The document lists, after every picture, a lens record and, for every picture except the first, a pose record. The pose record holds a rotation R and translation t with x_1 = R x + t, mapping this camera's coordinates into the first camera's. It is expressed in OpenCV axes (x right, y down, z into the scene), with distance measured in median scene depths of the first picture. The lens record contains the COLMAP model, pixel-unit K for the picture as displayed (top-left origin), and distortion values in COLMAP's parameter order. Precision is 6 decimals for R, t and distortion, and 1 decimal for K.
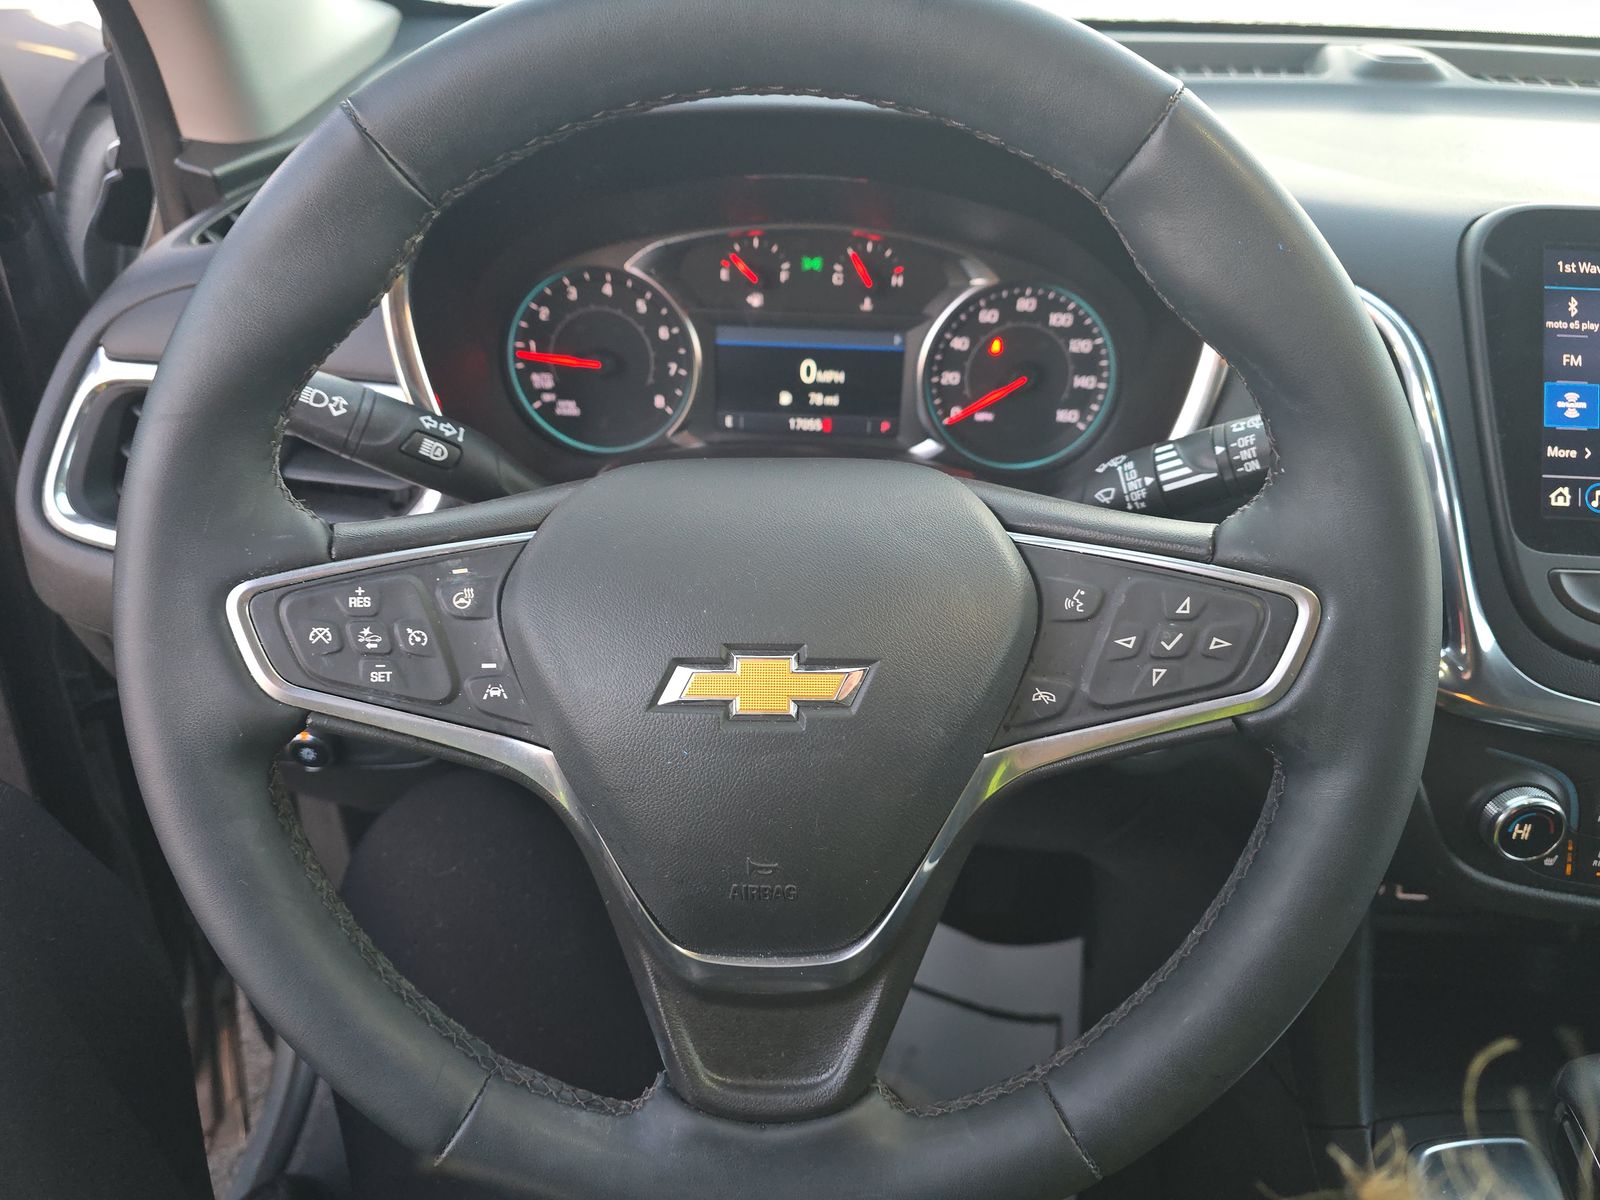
lens RADIAL K [[1060.3, 0, 800.0], [0, 1060.3, 600.0], [0, 0, 1]] dist [0.069676, -0.075826]
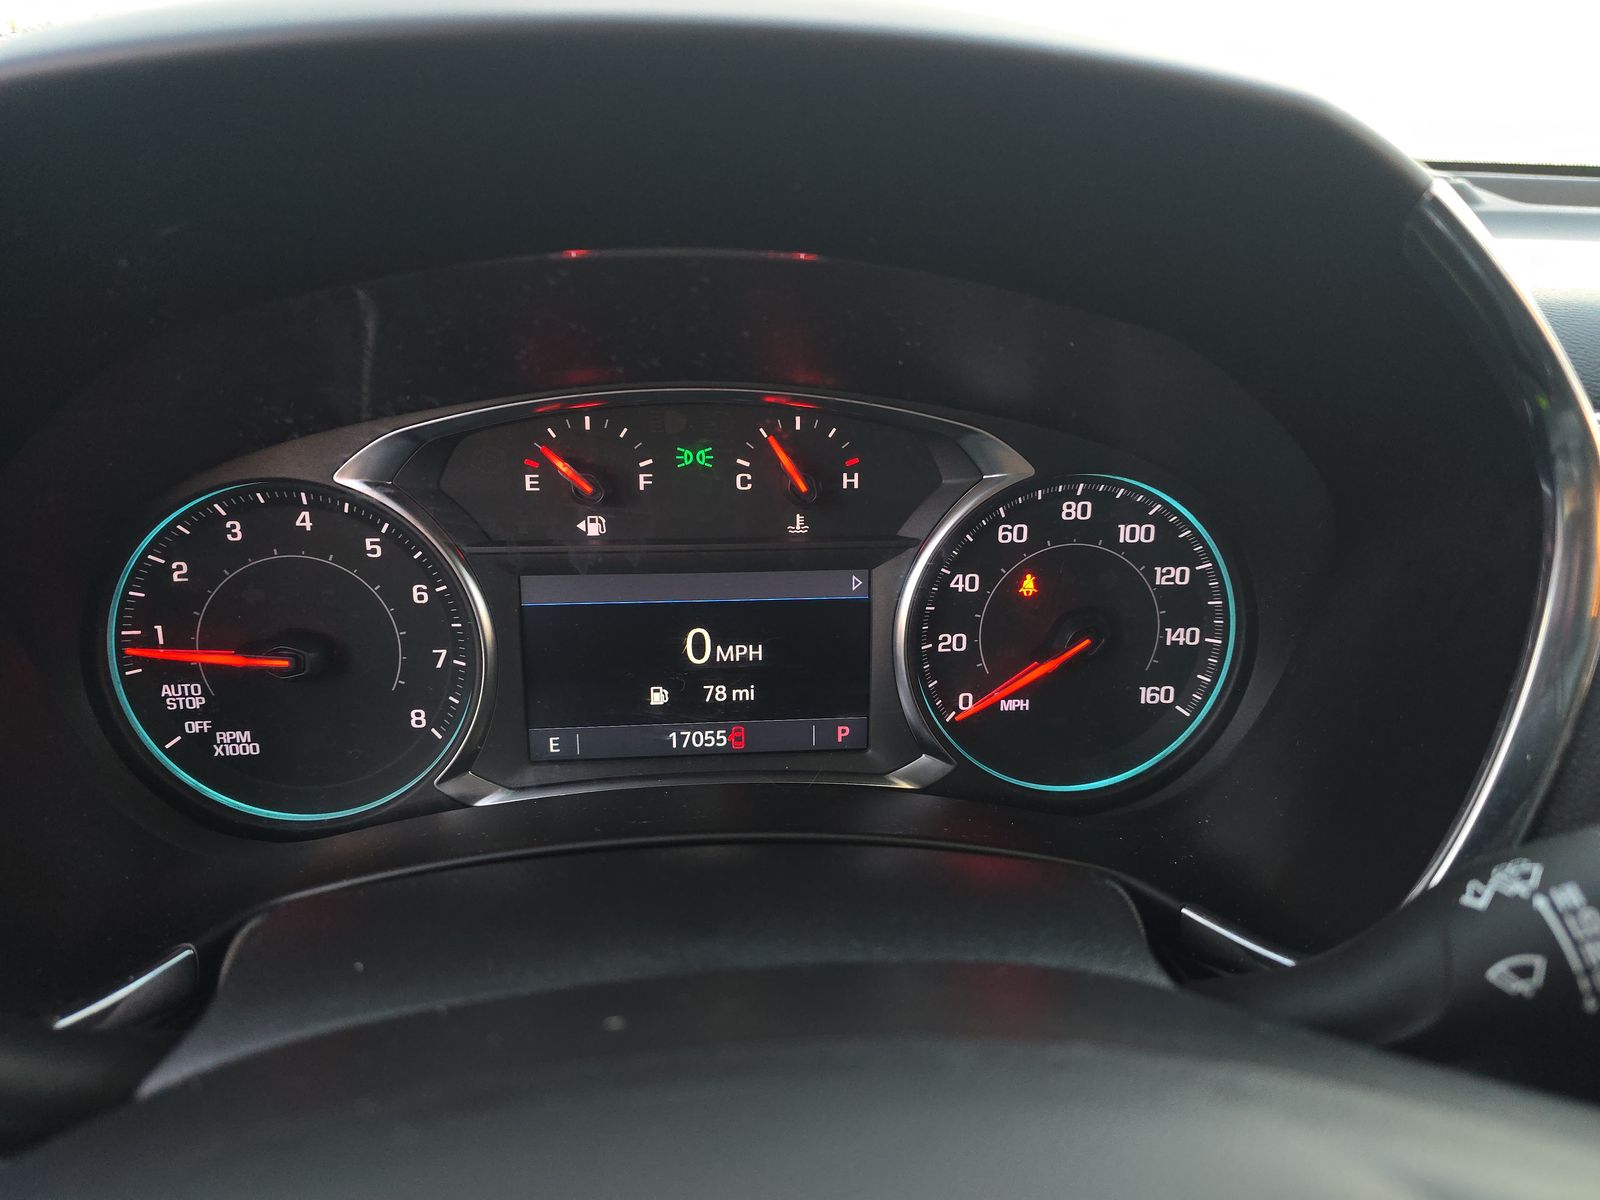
lens RADIAL K [[1060.3, 0, 800.0], [0, 1060.3, 600.0], [0, 0, 1]] dist [0.069676, -0.075826]
pose [[0.990590, -0.058345, 0.123800, -0.006551], [0.081448, 0.978270, -0.190670, -0.132448], [-0.109985, 0.198959, 0.973817, 0.467161]]
